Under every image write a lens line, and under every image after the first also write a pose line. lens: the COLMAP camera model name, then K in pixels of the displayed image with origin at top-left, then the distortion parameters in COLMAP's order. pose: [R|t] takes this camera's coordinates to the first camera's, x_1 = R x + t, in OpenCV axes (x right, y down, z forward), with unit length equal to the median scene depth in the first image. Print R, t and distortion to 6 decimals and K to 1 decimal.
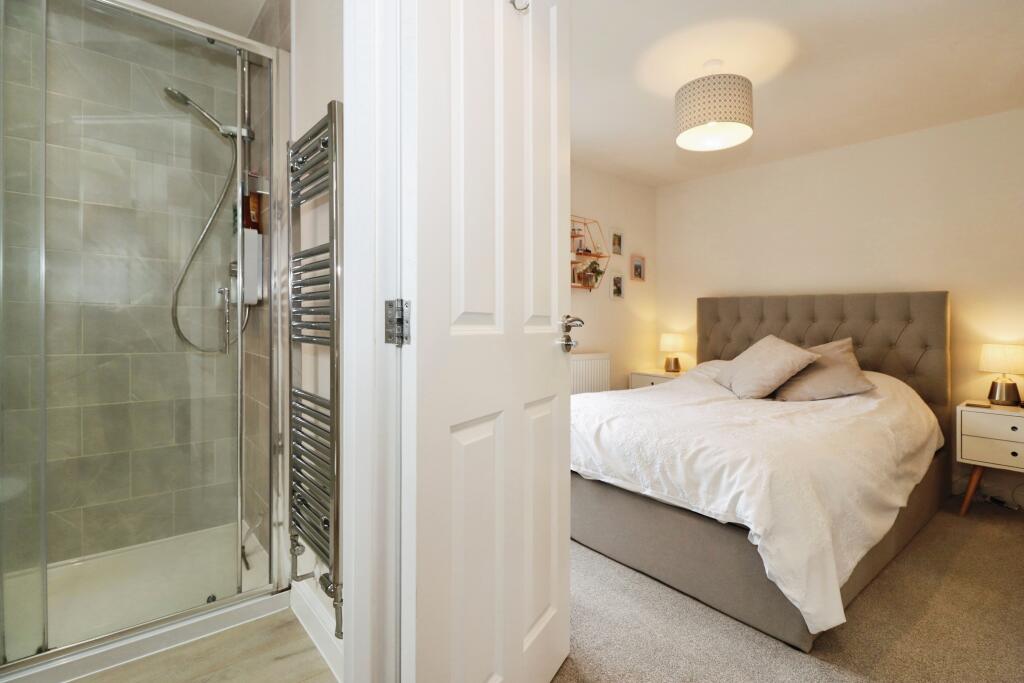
lens RADIAL K [[484.7, 0, 531.0], [0, 484.7, 327.4], [0, 0, 1]] dist [0.001285, -0.010327]
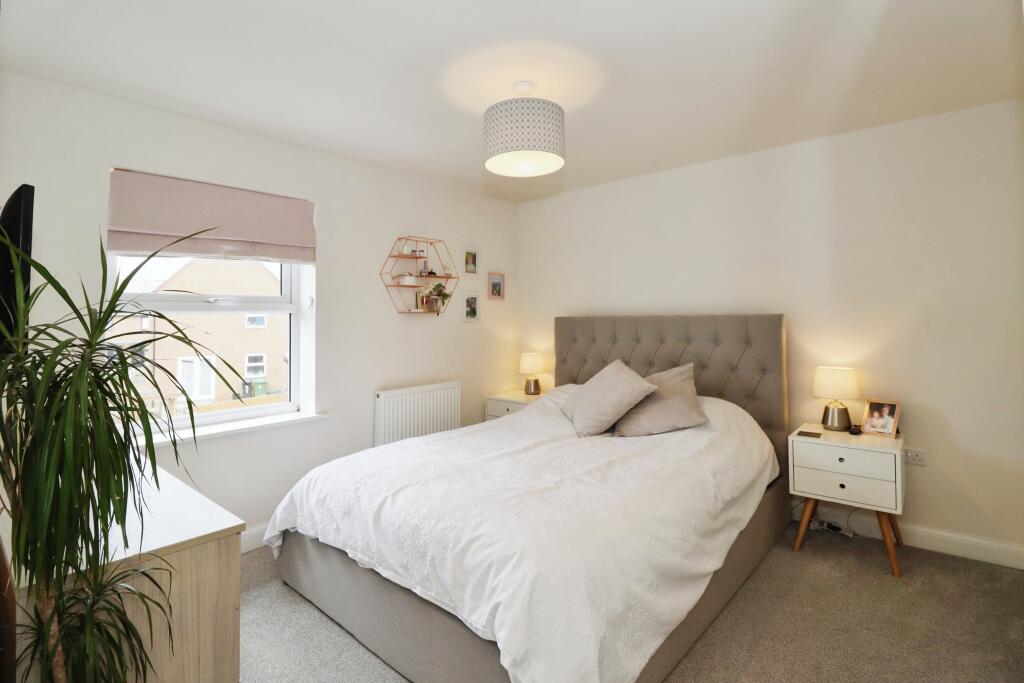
lens RADIAL K [[486.4, 0, 490.4], [0, 486.4, 325.8], [0, 0, 1]] dist [-0.001033, -0.000429]
pose [[0.993351, -0.025090, 0.112357, 0.163048], [0.025655, 0.999664, -0.003587, -0.066928], [-0.112230, 0.006446, 0.993661, 0.078506]]
